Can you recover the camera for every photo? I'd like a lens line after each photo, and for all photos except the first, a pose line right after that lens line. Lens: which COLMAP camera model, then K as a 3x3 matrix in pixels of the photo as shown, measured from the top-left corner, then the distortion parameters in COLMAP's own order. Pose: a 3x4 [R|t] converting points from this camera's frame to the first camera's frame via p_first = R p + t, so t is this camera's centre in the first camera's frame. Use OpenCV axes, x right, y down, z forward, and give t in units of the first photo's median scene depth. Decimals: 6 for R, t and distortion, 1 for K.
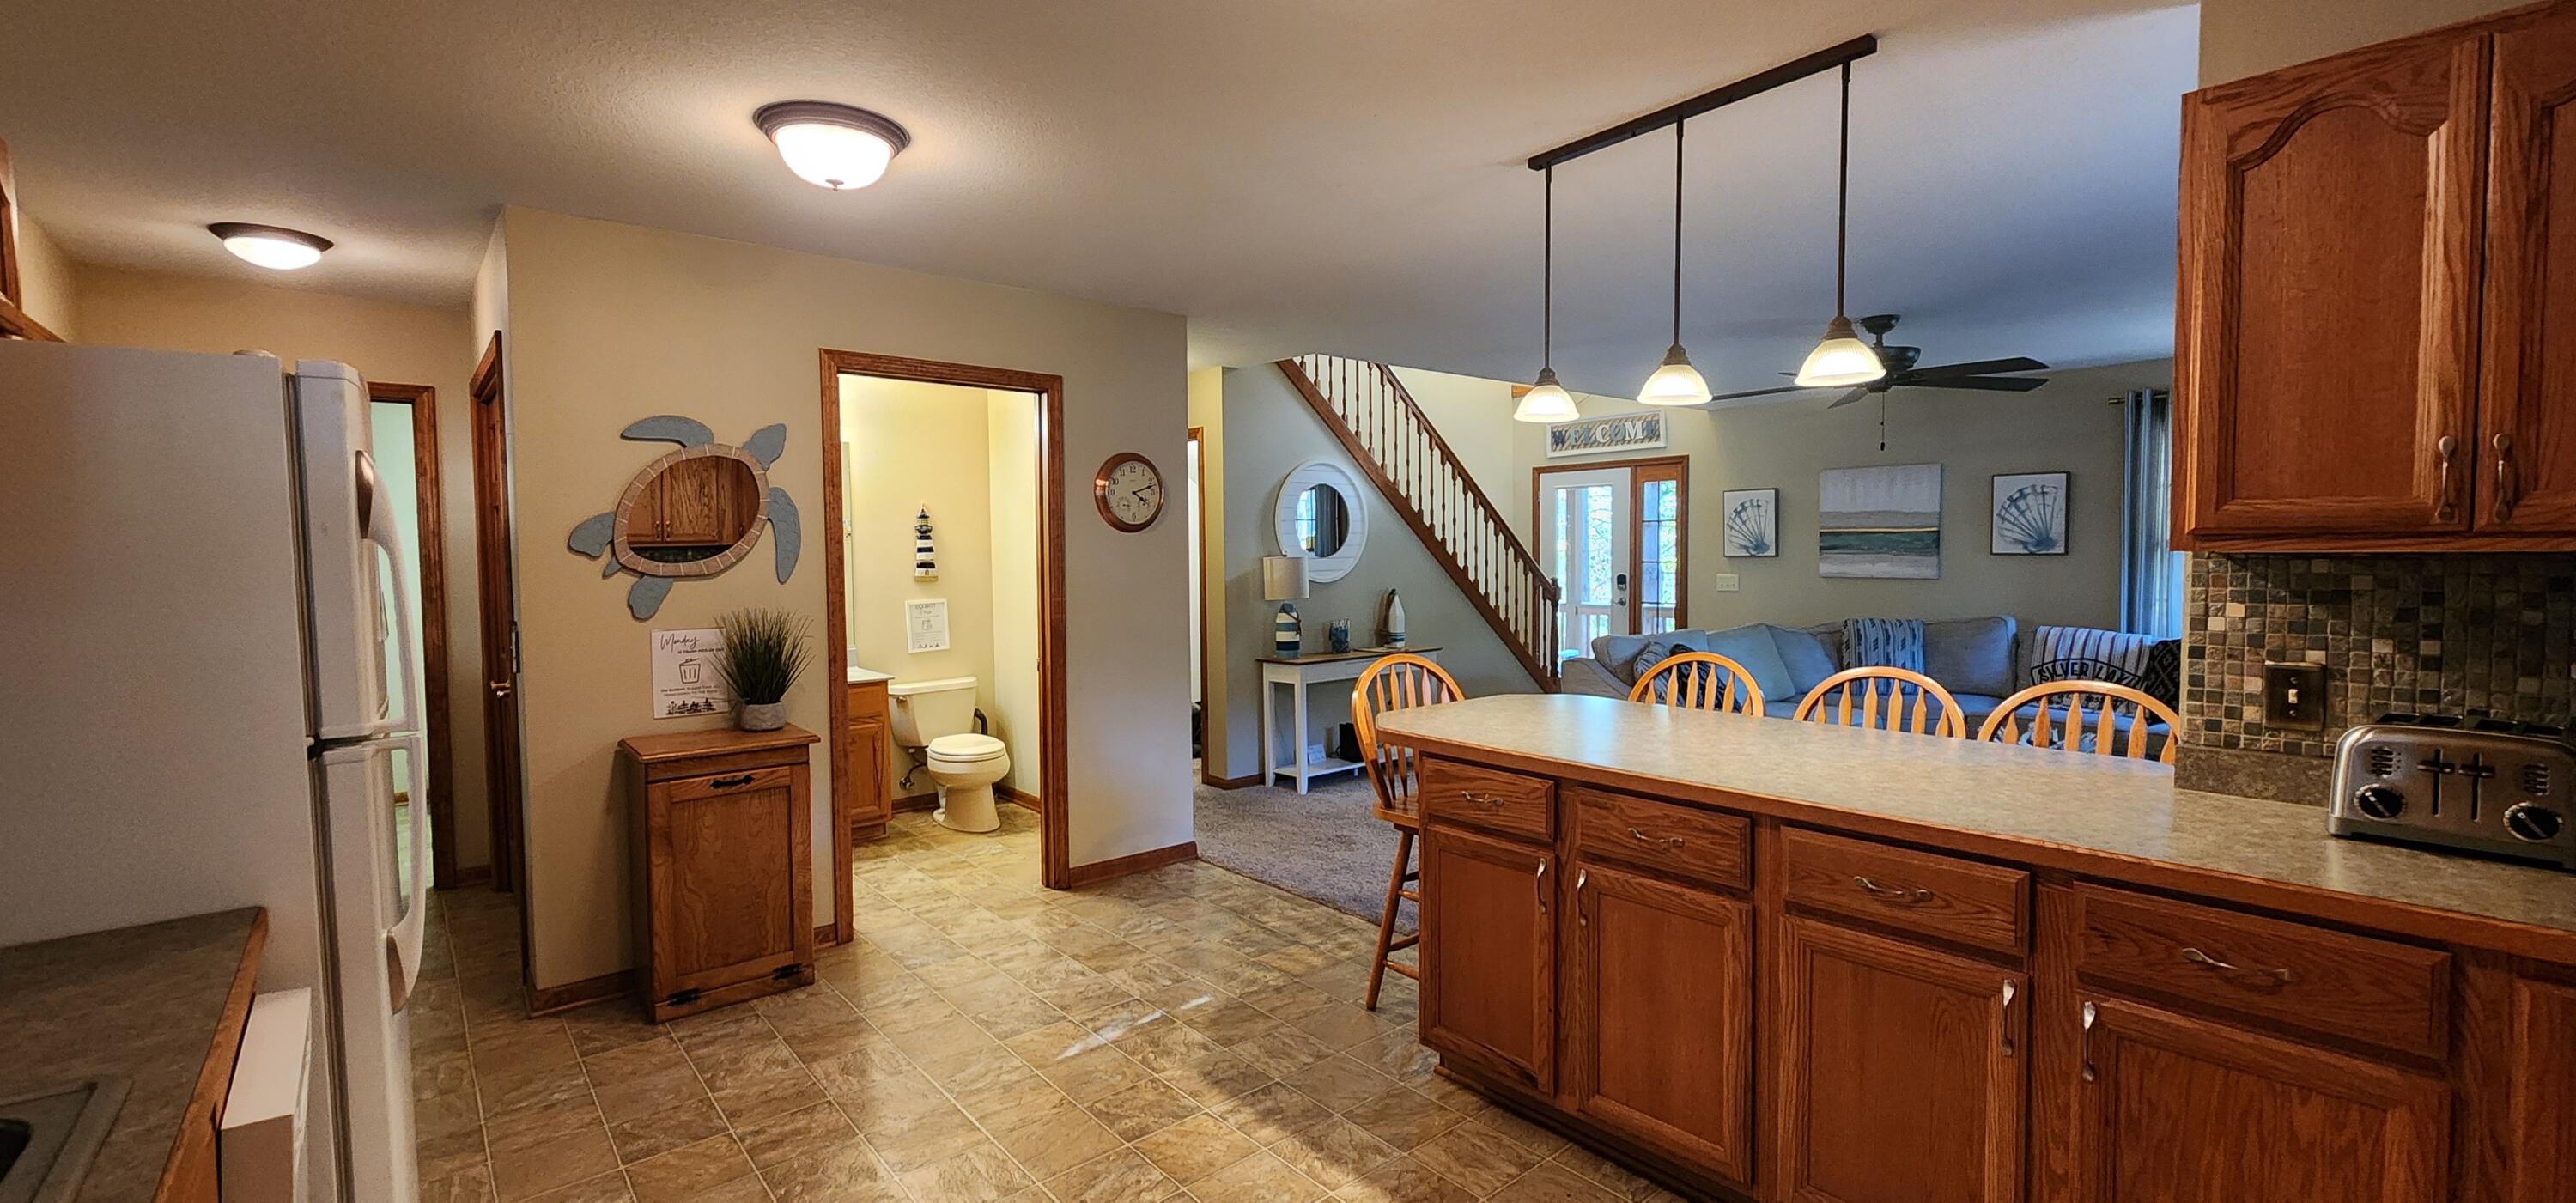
lens RADIAL K [[1059.5, 0, 1288.6], [0, 1059.5, 592.8], [0, 0, 1]] dist [-0.000321, -0.000174]
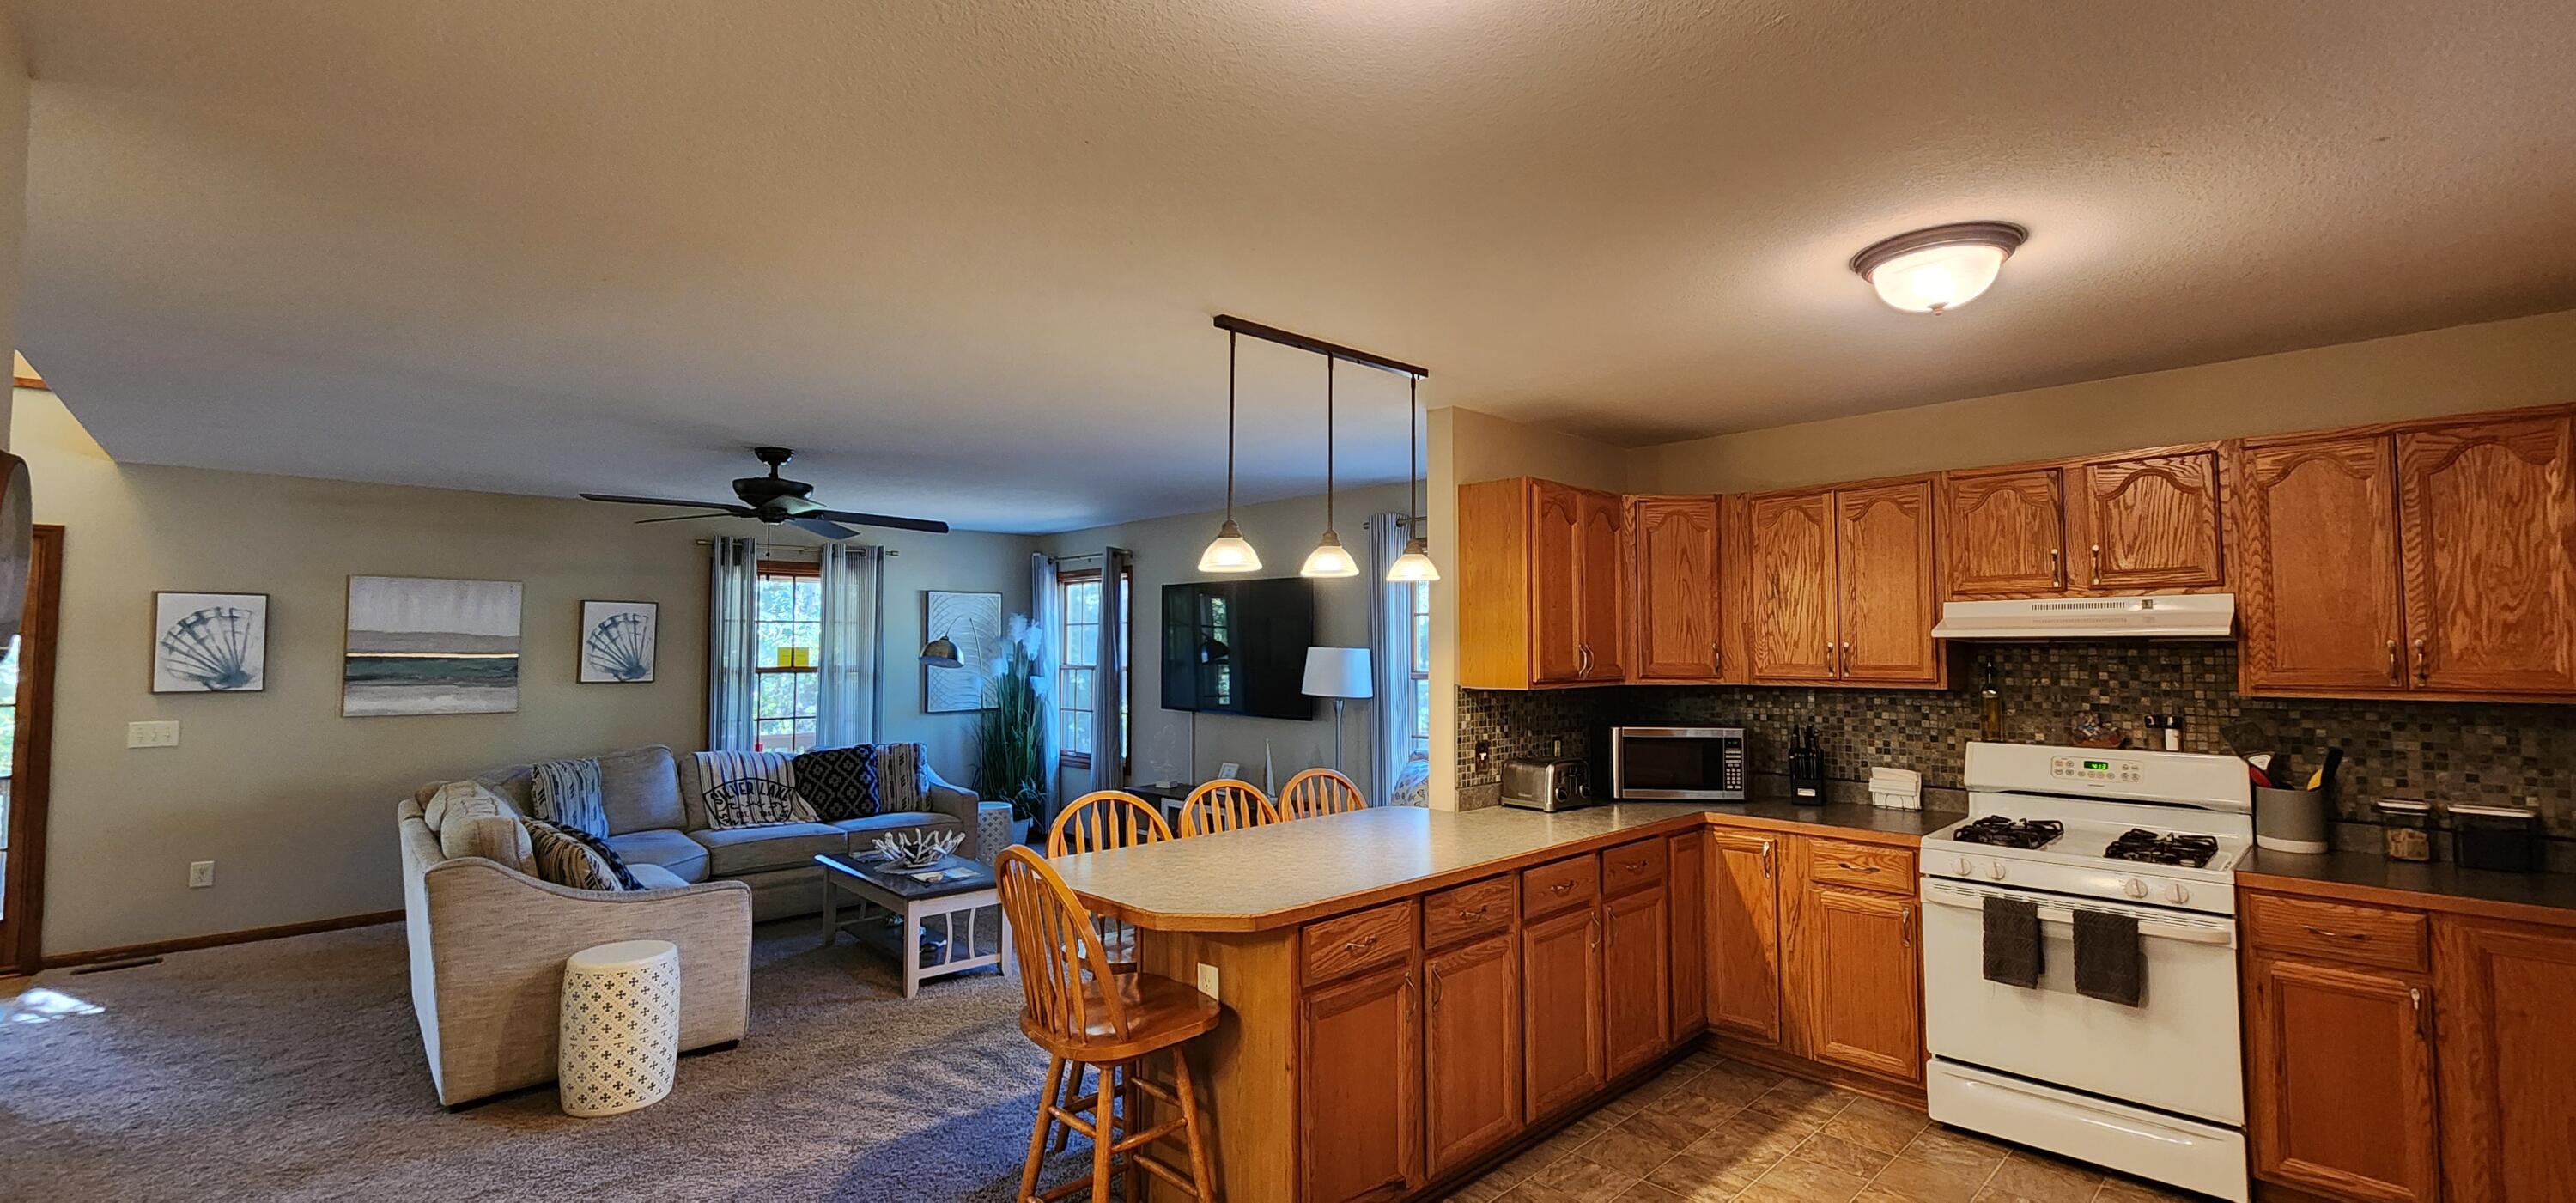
lens RADIAL K [[1059.5, 0, 1288.6], [0, 1059.5, 592.8], [0, 0, 1]] dist [-0.000321, -0.000174]
pose [[-0.059289, 0.064031, 0.996185, -0.352000], [0.041606, 0.997232, -0.061622, -0.034728], [-0.997373, 0.037794, -0.061789, 0.456368]]
